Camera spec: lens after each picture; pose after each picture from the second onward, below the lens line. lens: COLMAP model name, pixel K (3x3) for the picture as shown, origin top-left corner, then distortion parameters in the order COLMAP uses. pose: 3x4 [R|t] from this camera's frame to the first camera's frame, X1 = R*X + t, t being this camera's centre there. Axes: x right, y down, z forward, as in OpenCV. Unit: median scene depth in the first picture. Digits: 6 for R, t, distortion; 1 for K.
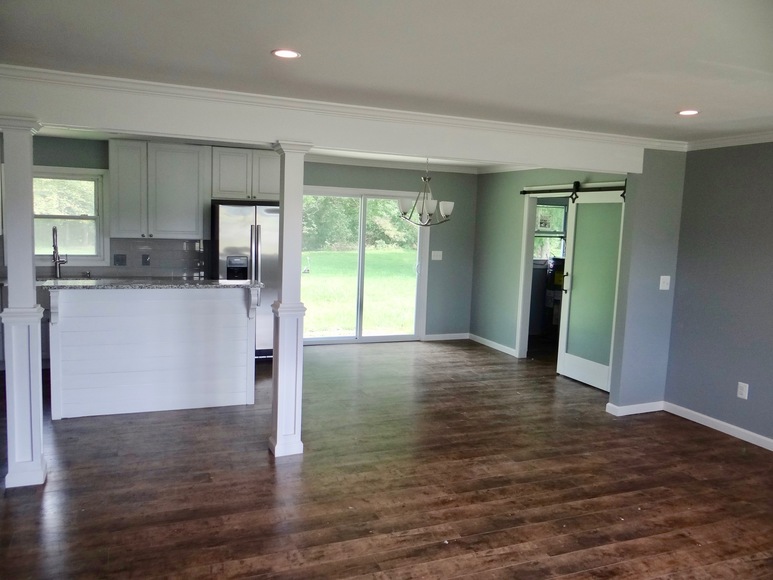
lens RADIAL K [[614.7, 0, 374.9], [0, 614.7, 288.8], [0, 0, 1]] dist [0.000678, 0.000654]
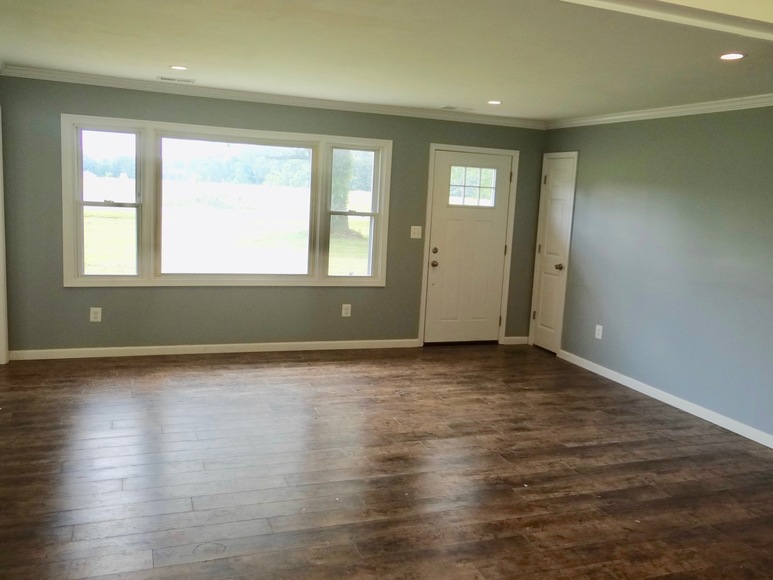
lens RADIAL K [[670.4, 0, 384.2], [0, 670.4, 269.4], [0, 0, 1]] dist [0.004760, 0.010357]
pose [[-0.995691, -0.092504, 0.006577, 0.300923], [-0.088612, 0.969919, 0.226728, -0.160520], [-0.027353, 0.225168, -0.973936, 1.587701]]
